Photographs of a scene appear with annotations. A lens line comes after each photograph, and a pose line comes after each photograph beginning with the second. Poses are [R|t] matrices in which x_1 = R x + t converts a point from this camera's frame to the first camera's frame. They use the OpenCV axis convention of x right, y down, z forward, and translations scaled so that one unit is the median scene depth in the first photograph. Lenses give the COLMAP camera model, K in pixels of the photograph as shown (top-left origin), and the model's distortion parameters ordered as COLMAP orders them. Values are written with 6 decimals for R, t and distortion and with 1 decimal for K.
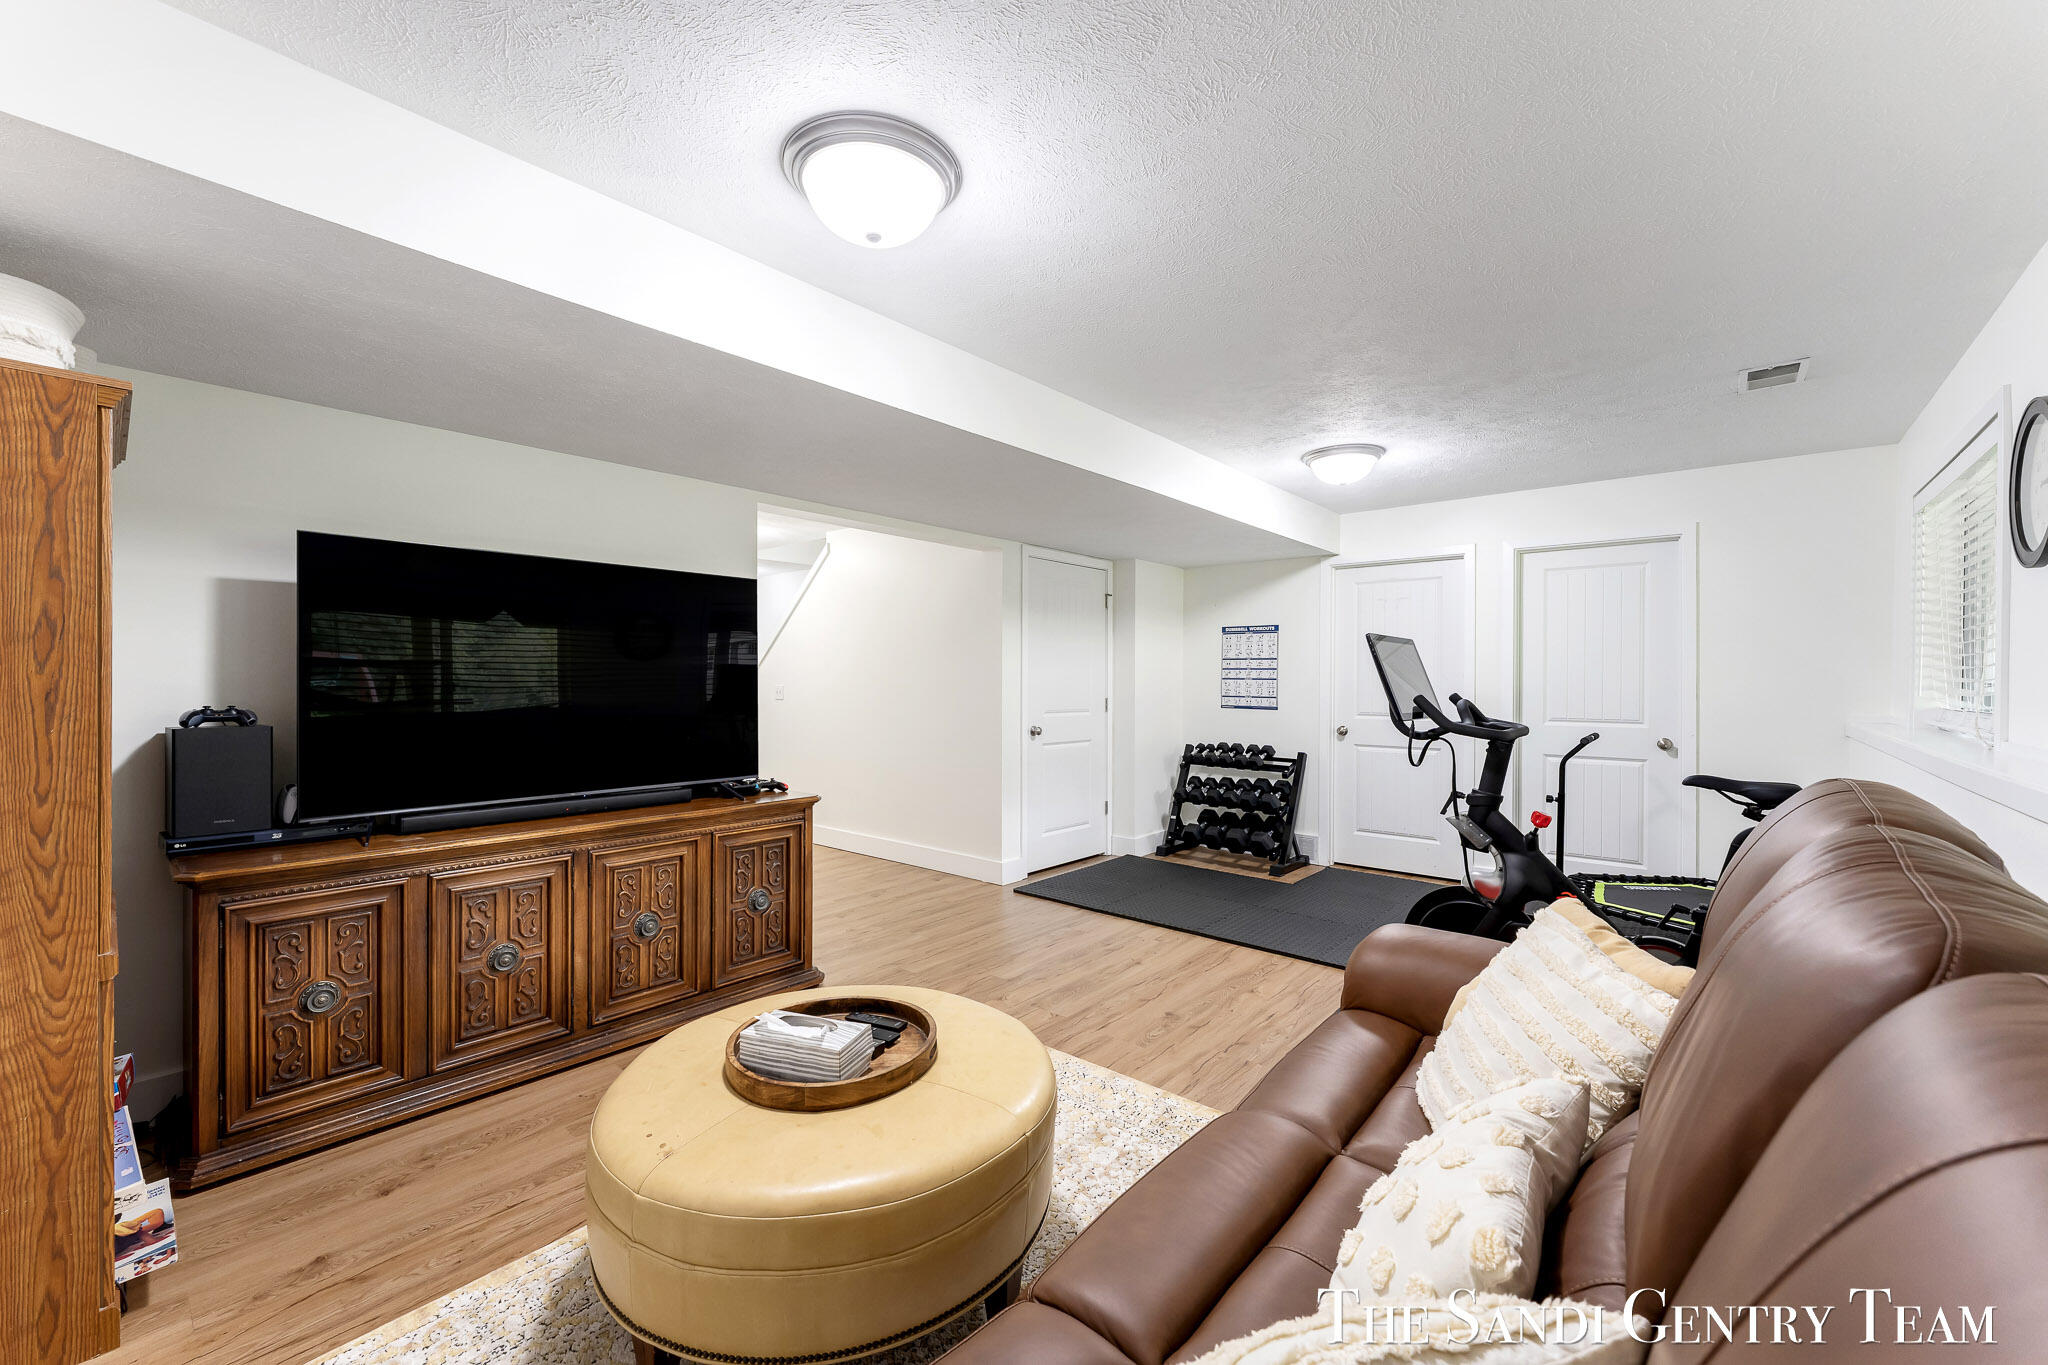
lens RADIAL K [[814.1, 0, 1018.3], [0, 814.1, 684.0], [0, 0, 1]] dist [0.000875, -0.000832]
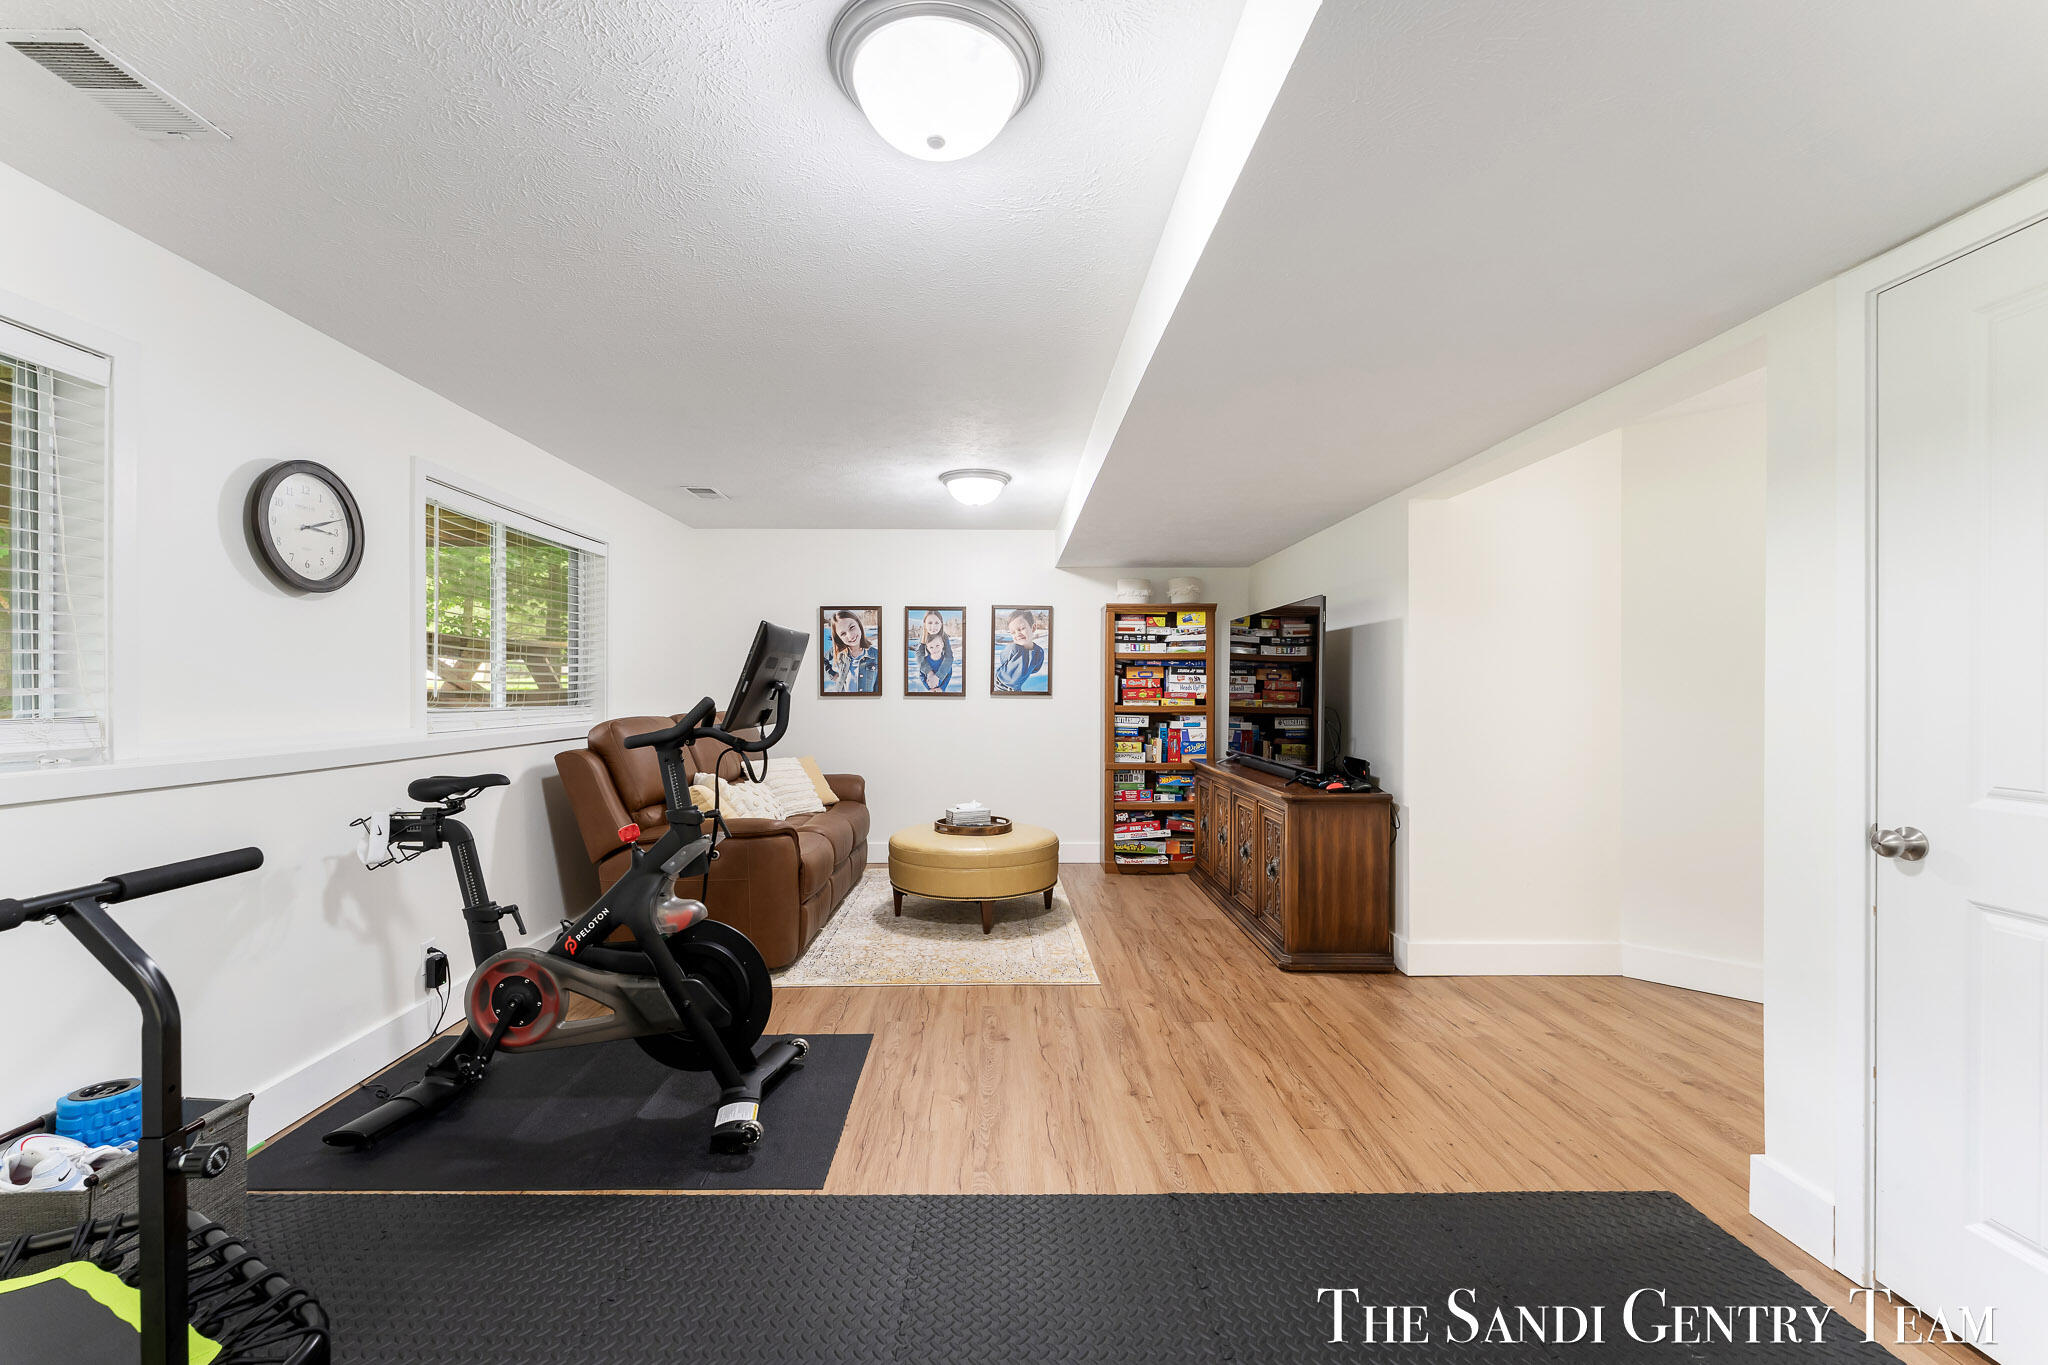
lens RADIAL K [[814.1, 0, 1019.5], [0, 814.1, 687.2], [0, 0, 1]] dist [0.000875, -0.000832]
pose [[-0.734123, -0.004287, -0.679003, 0.708493], [-0.007434, 0.999971, 0.001725, -0.002455], [0.678976, 0.006315, -0.734133, 1.480166]]
